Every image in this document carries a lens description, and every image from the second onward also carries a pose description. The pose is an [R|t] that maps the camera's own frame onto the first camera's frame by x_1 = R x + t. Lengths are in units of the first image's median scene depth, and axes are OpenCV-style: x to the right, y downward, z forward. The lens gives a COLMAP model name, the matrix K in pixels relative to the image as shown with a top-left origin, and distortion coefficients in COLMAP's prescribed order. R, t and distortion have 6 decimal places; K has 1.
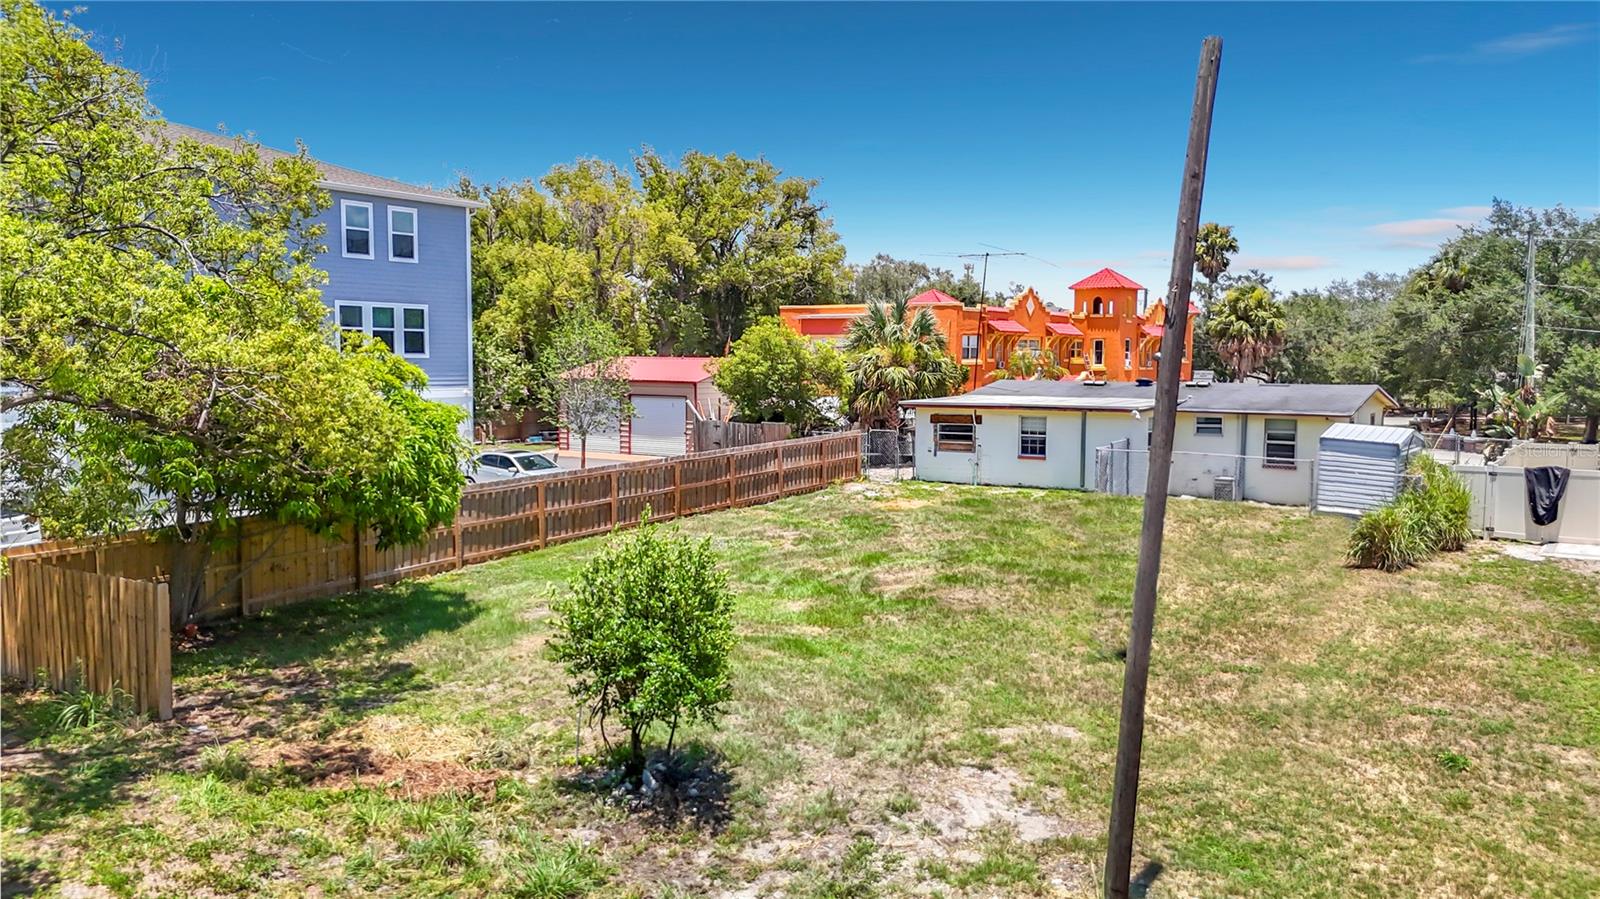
lens RADIAL K [[1176.5, 0, 800.0], [0, 1176.5, 449.5], [0, 0, 1]] dist [0.089631, -0.092913]
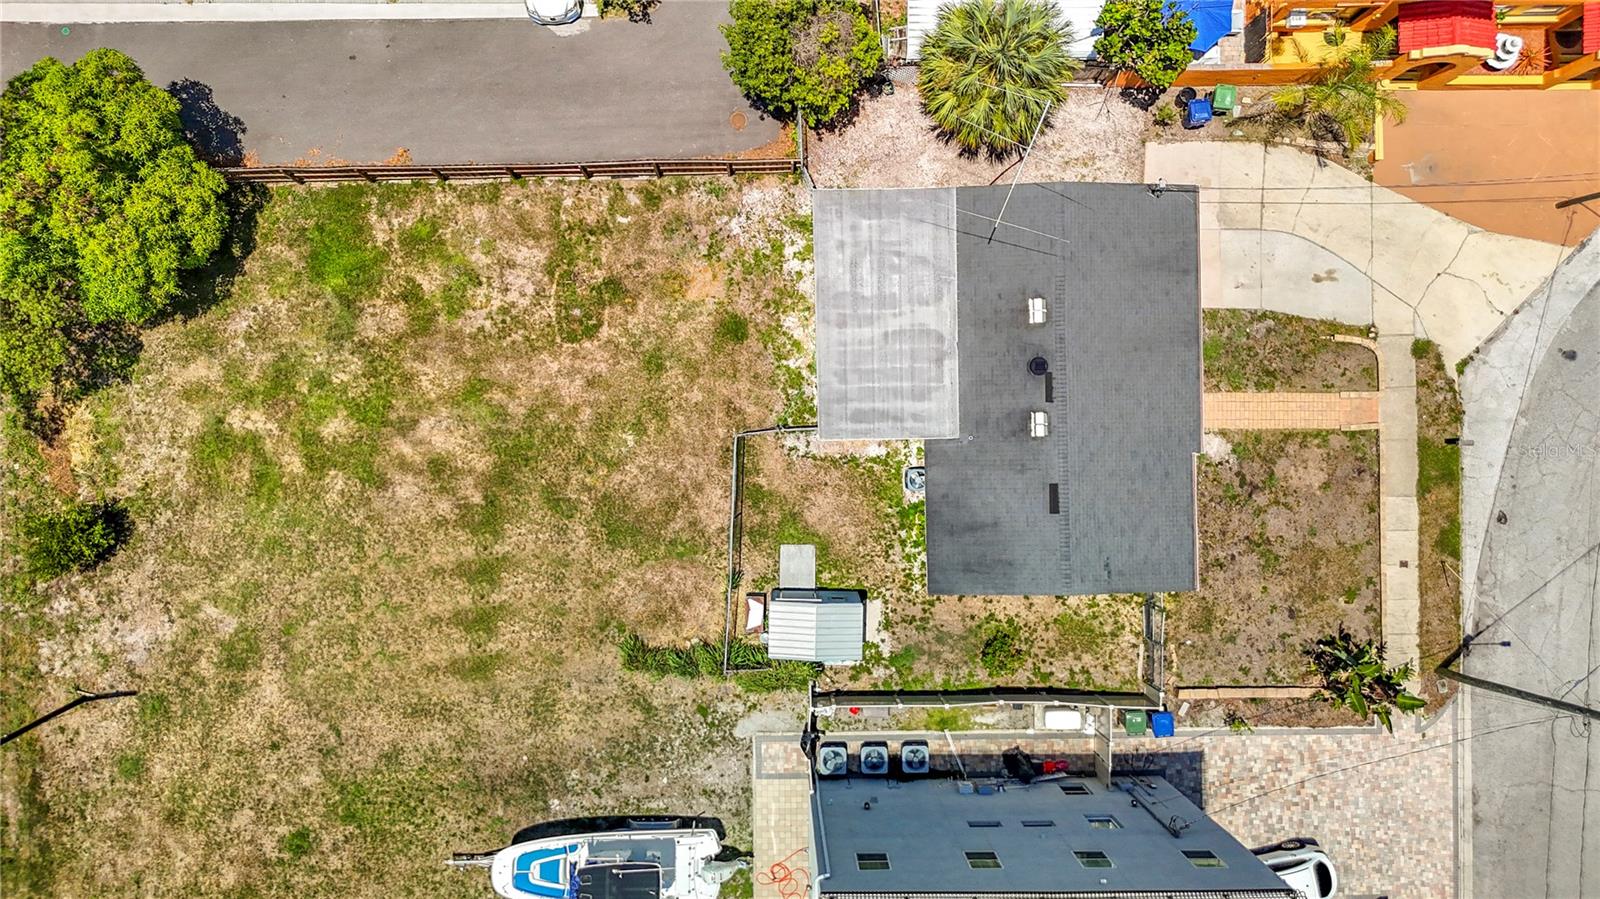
lens RADIAL K [[1176.3, 0, 800.0], [0, 1176.3, 449.5], [0, 0, 1]] dist [0.092667, -0.107611]
pose [[0.582758, 0.812637, 0.003760, 0.275714], [-0.081833, 0.054078, 0.995178, -1.106402], [0.808515, -0.580255, 0.098015, 0.865172]]
